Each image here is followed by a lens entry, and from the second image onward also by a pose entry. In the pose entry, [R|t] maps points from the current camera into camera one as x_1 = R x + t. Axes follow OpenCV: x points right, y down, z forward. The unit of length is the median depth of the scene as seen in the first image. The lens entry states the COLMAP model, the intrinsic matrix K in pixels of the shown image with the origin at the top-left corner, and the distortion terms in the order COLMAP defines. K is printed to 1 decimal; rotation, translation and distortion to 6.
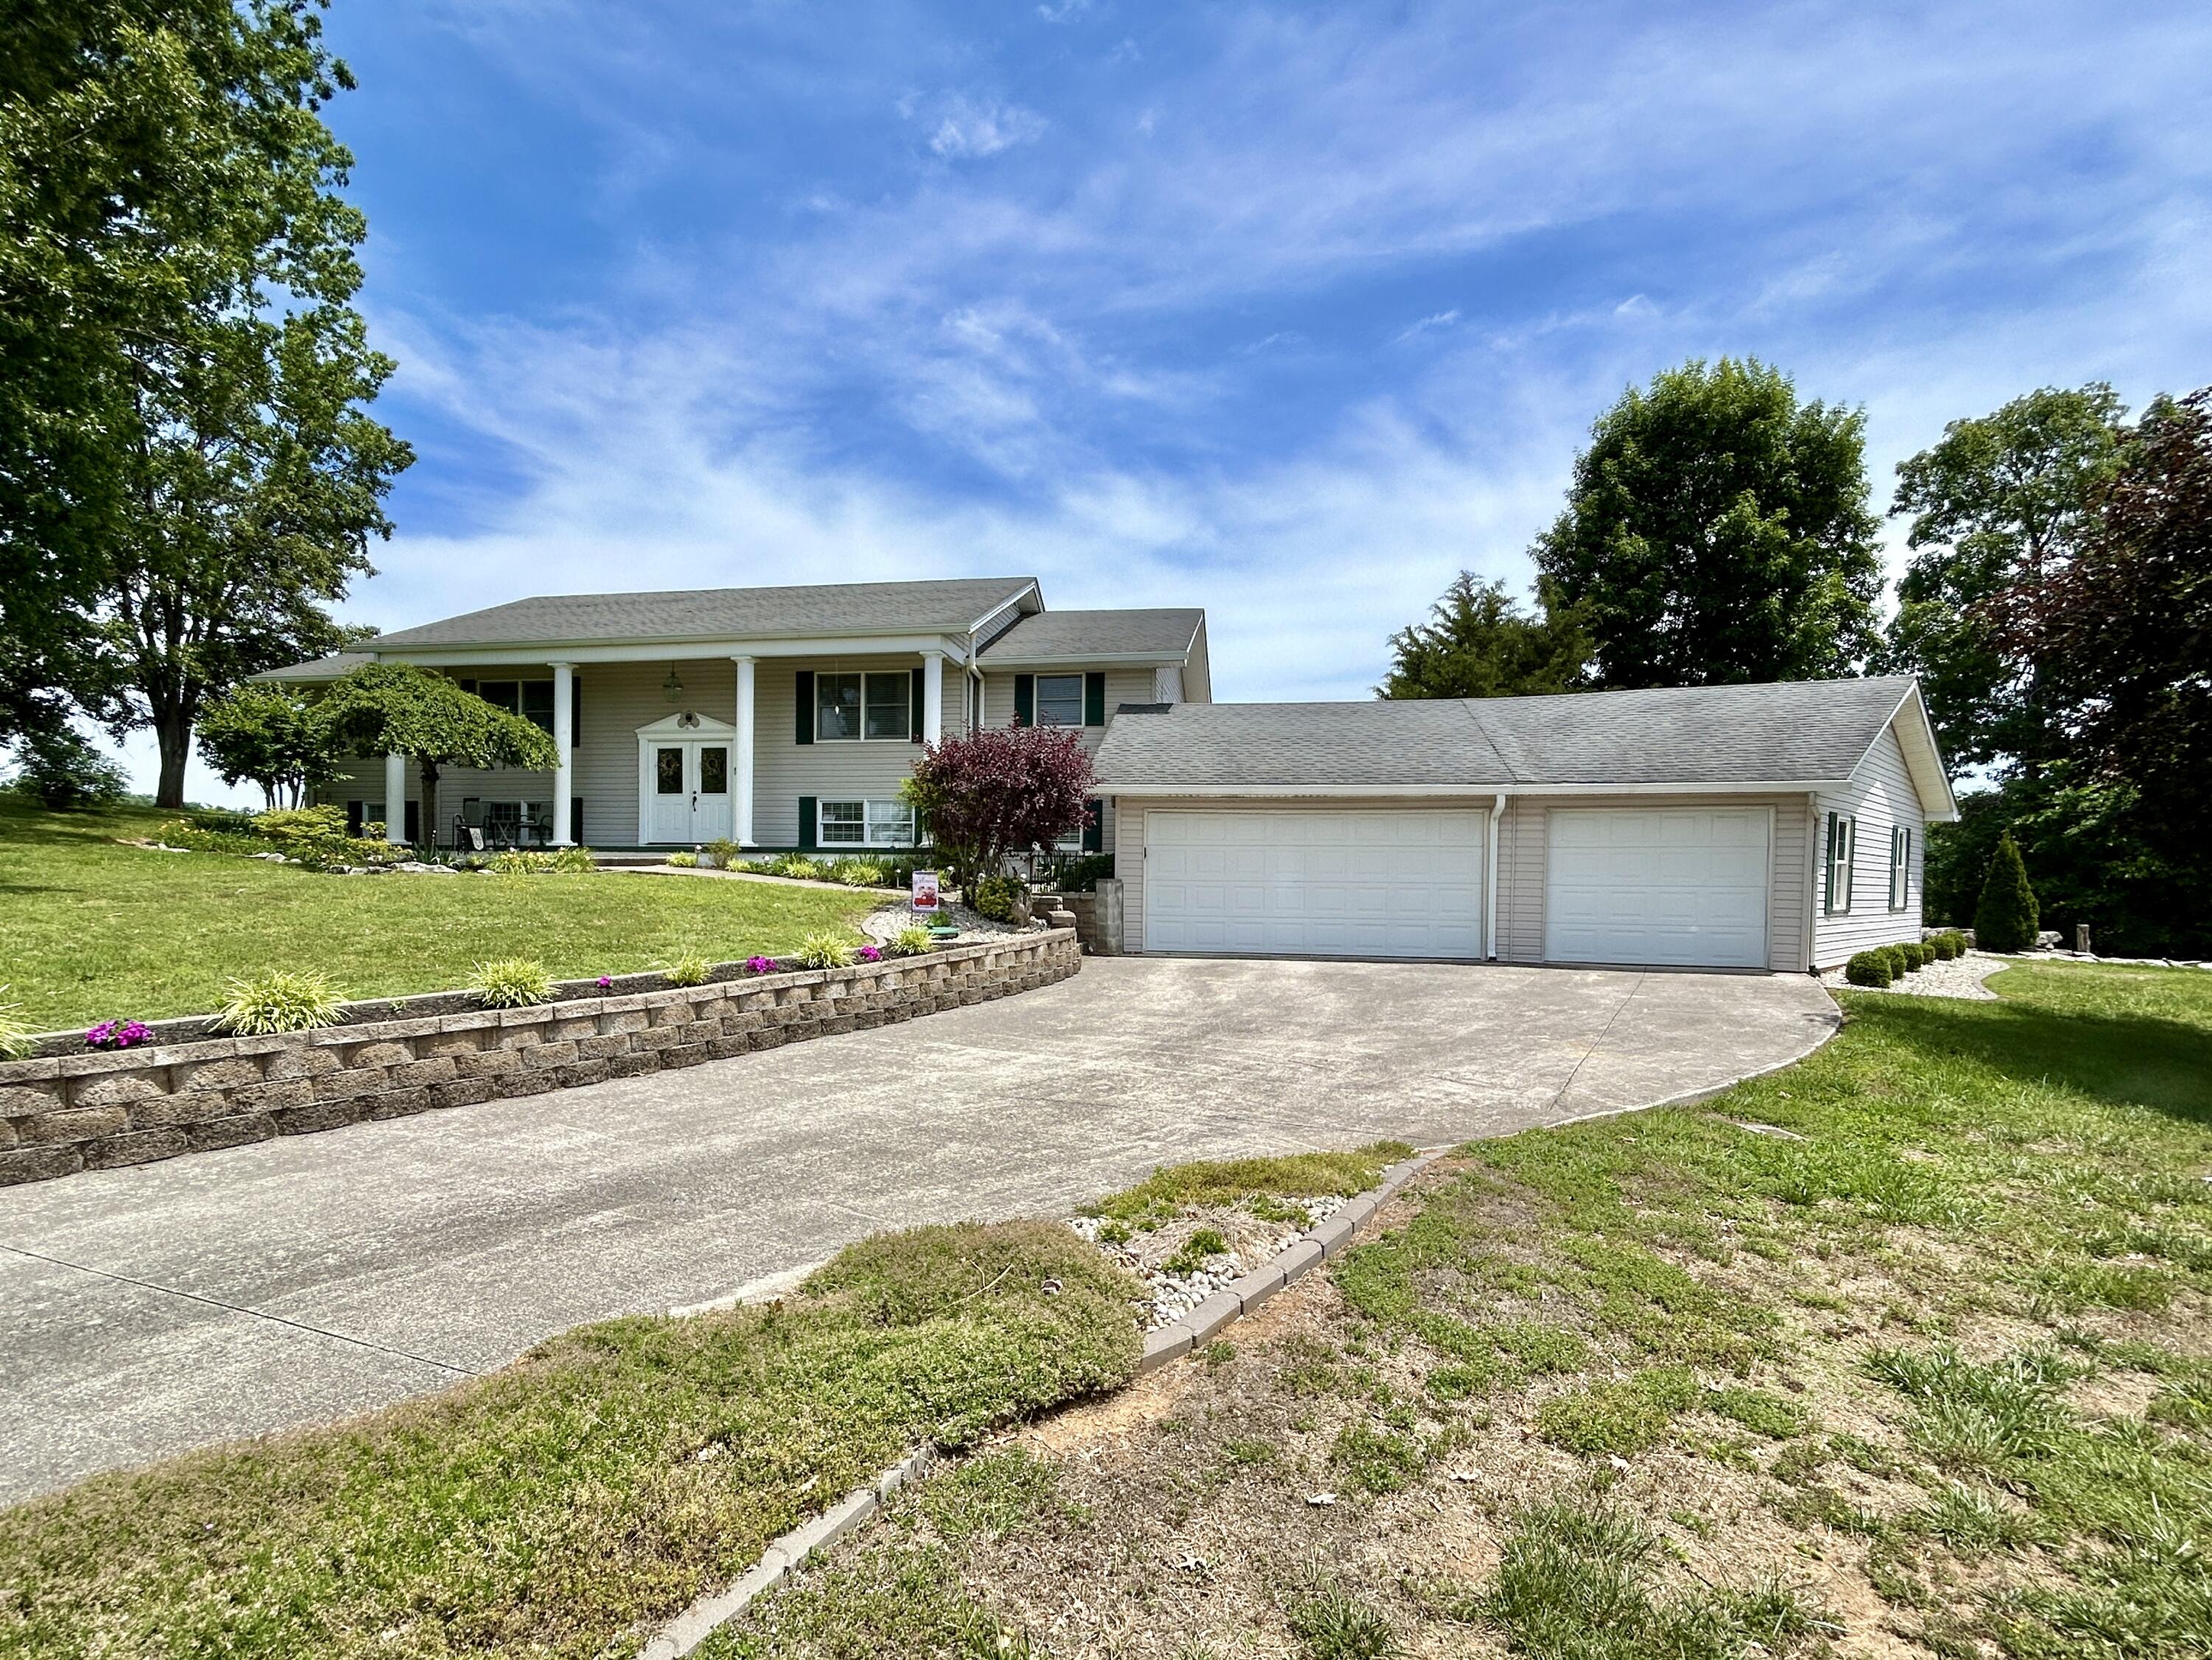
lens RADIAL K [[1119.0, 0, 1068.9], [0, 1119.0, 890.8], [0, 0, 1]] dist [0.002623, 0.001446]
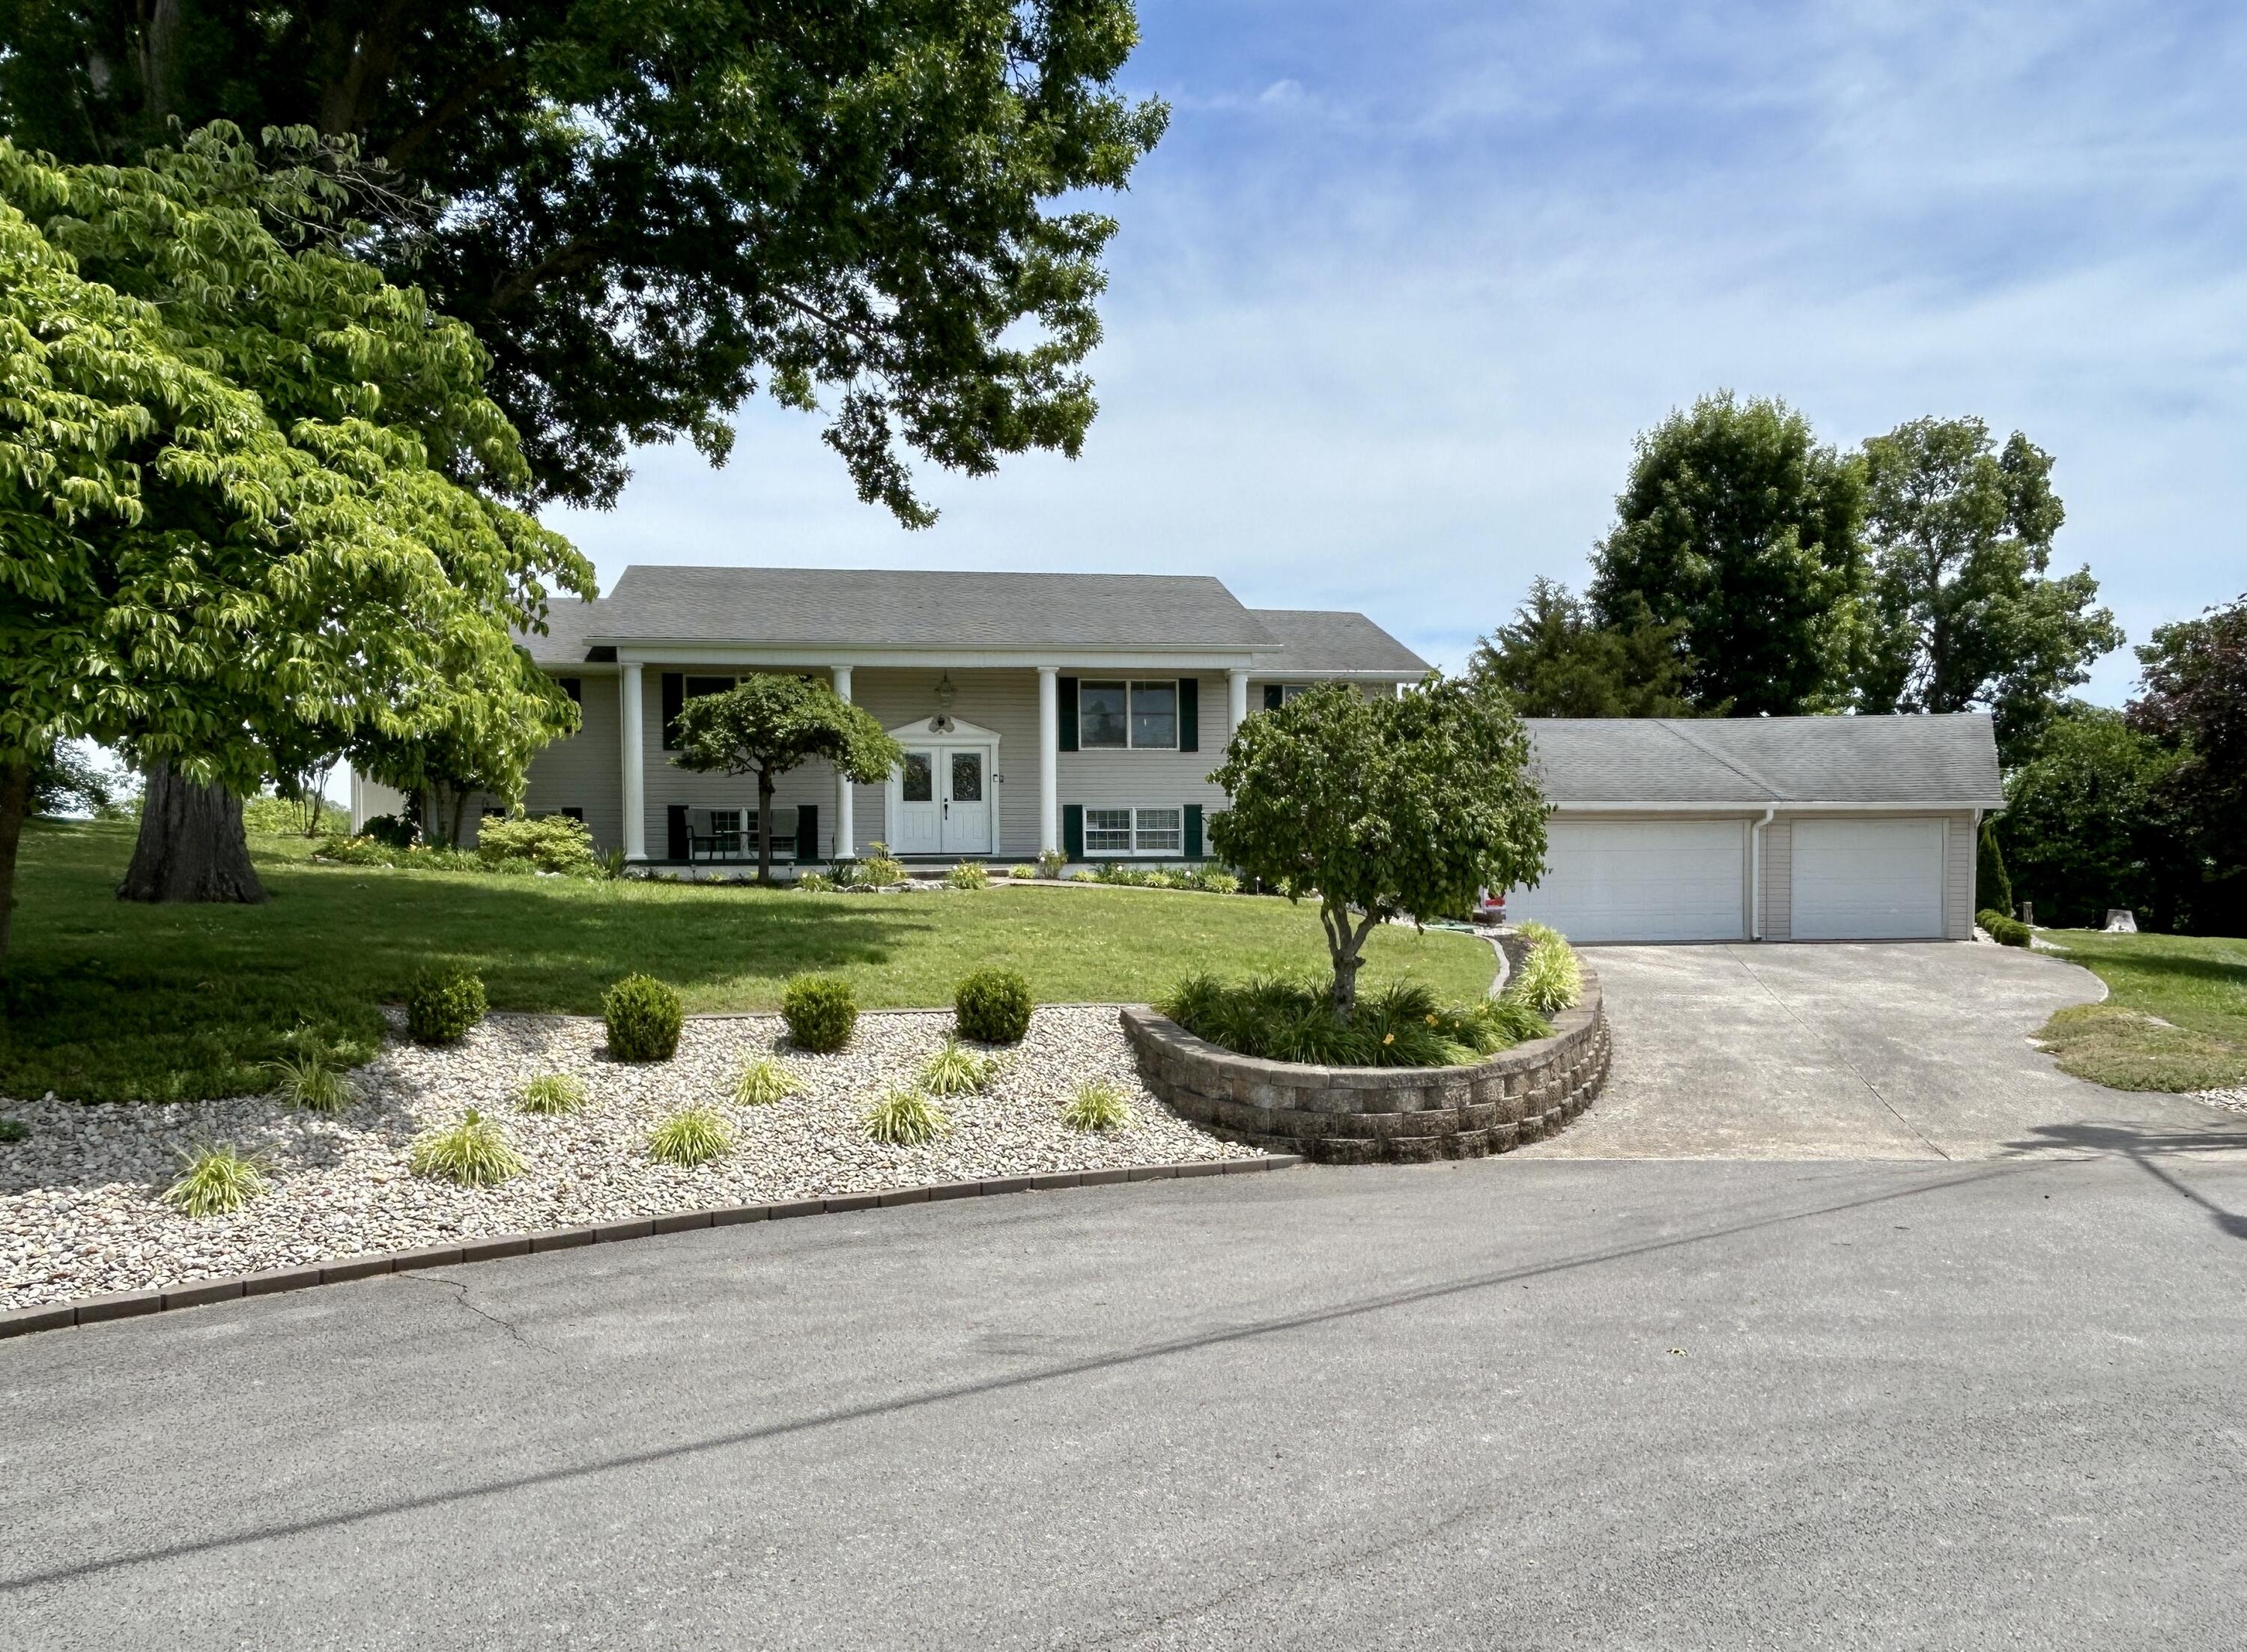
lens RADIAL K [[1599.4, 0, 1130.6], [0, 1599.4, 904.5], [0, 0, 1]] dist [0.076501, -0.122669]
pose [[0.939159, -0.025998, 0.342496, -0.653862], [0.023258, 0.999656, 0.012105, -0.011714], [-0.342693, -0.003403, 0.939441, -0.335606]]
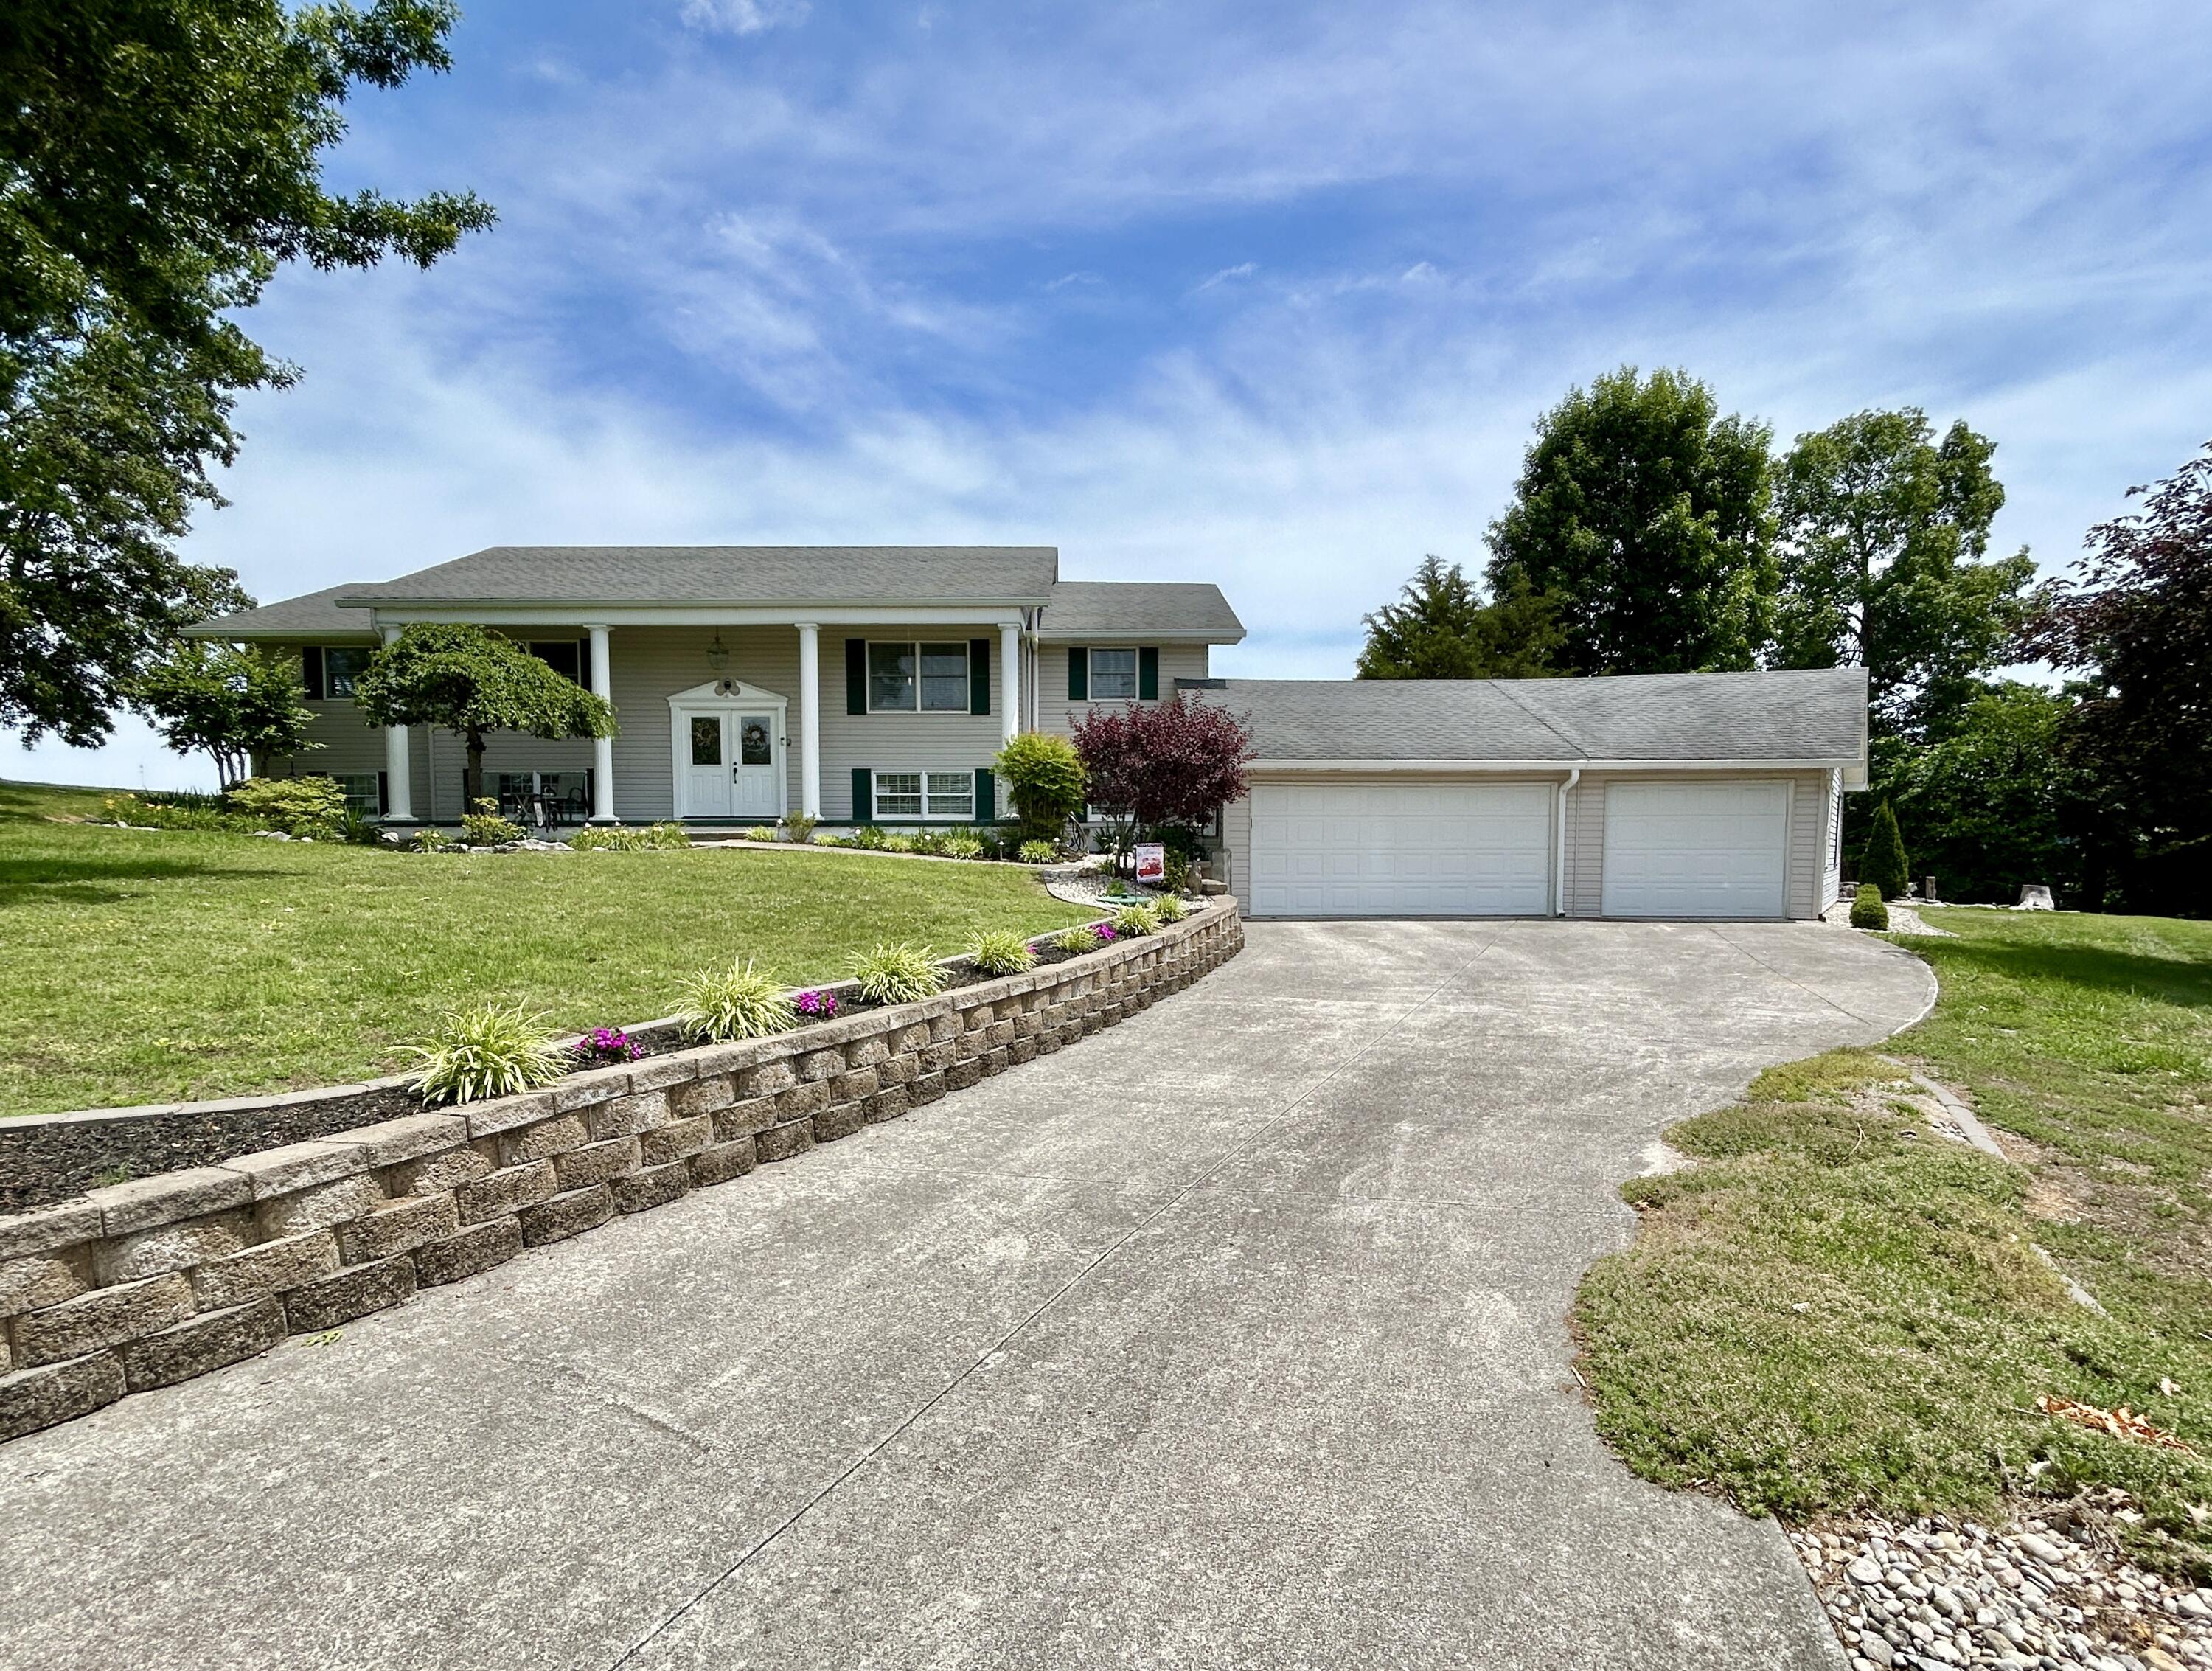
lens RADIAL K [[1151.3, 0, 1104.9], [0, 1151.3, 923.2], [0, 0, 1]] dist [0.001482, -0.000498]
pose [[0.980489, -0.025344, 0.194933, -0.218183], [0.014578, 0.998298, 0.056470, -0.002503], [-0.196032, -0.052526, 0.979190, -0.037694]]
